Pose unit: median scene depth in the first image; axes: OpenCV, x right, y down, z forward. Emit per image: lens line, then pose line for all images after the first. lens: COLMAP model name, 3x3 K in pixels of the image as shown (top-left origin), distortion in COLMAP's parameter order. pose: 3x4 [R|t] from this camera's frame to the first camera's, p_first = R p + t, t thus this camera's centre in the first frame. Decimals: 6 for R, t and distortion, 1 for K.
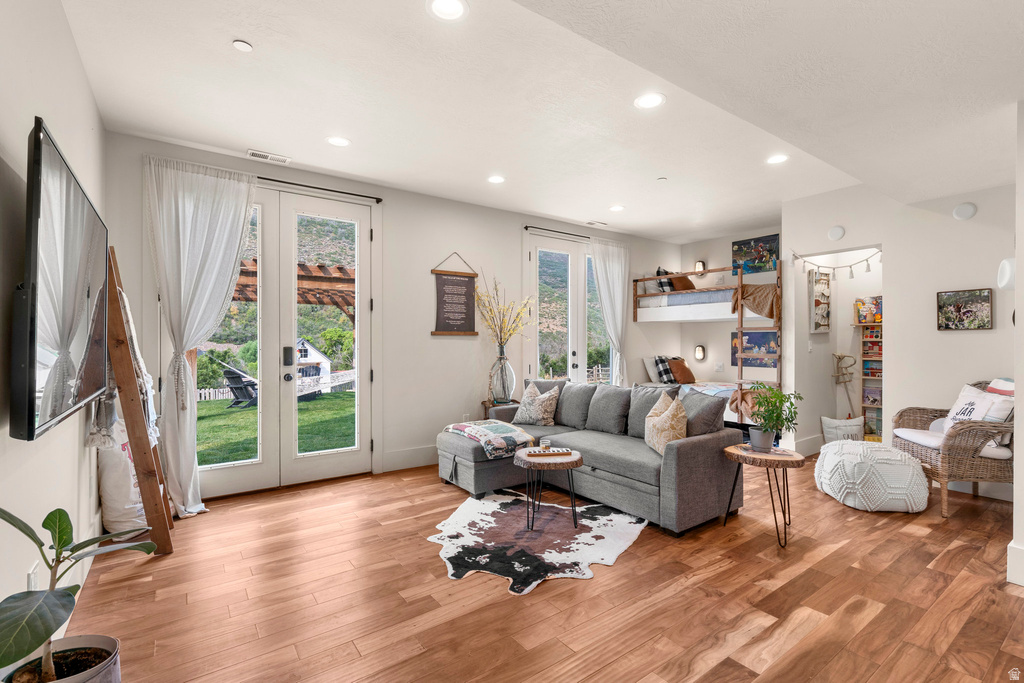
lens RADIAL K [[466.3, 0, 513.7], [0, 466.3, 343.0], [0, 0, 1]] dist [-0.001852, -0.000244]
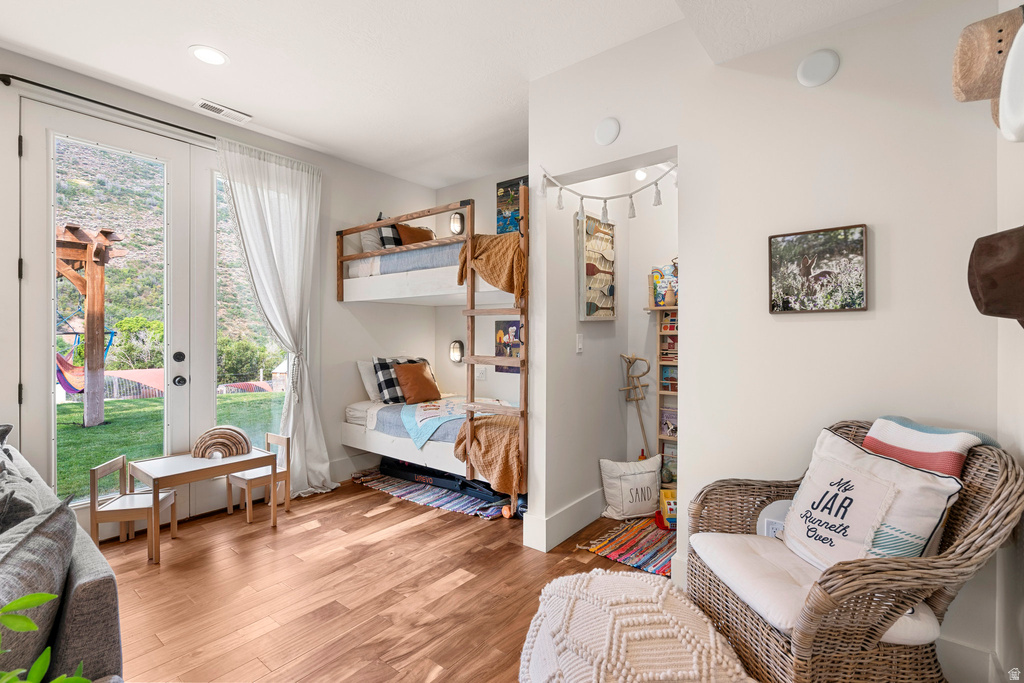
lens RADIAL K [[467.0, 0, 510.8], [0, 467.0, 336.2], [0, 0, 1]] dist [-0.002591, -0.000086]
pose [[0.962230, 0.003000, 0.272222, 0.421085], [-0.003151, 0.999995, 0.000120, -0.001751], [-0.272220, -0.000974, 0.962235, 0.492238]]
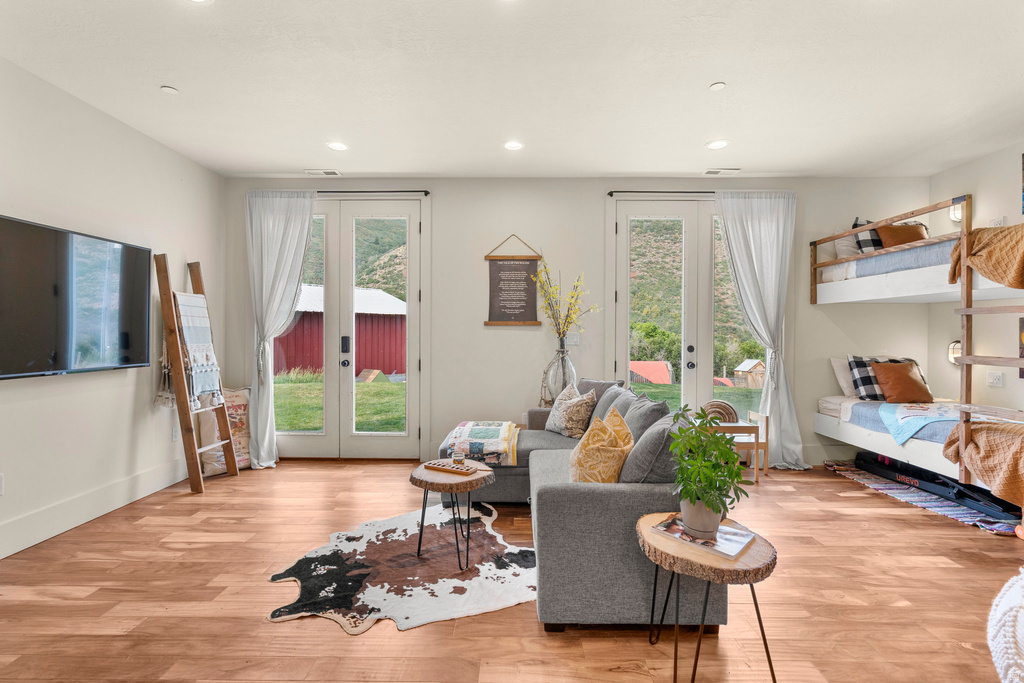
lens RADIAL K [[467.0, 0, 510.8], [0, 467.0, 336.2], [0, 0, 1]] dist [-0.002591, -0.000086]
pose [[0.802724, 0.007971, -0.596298, 0.425511], [-0.005617, 0.999967, 0.005805, -0.000801], [0.596325, -0.001310, 0.802742, 0.268591]]
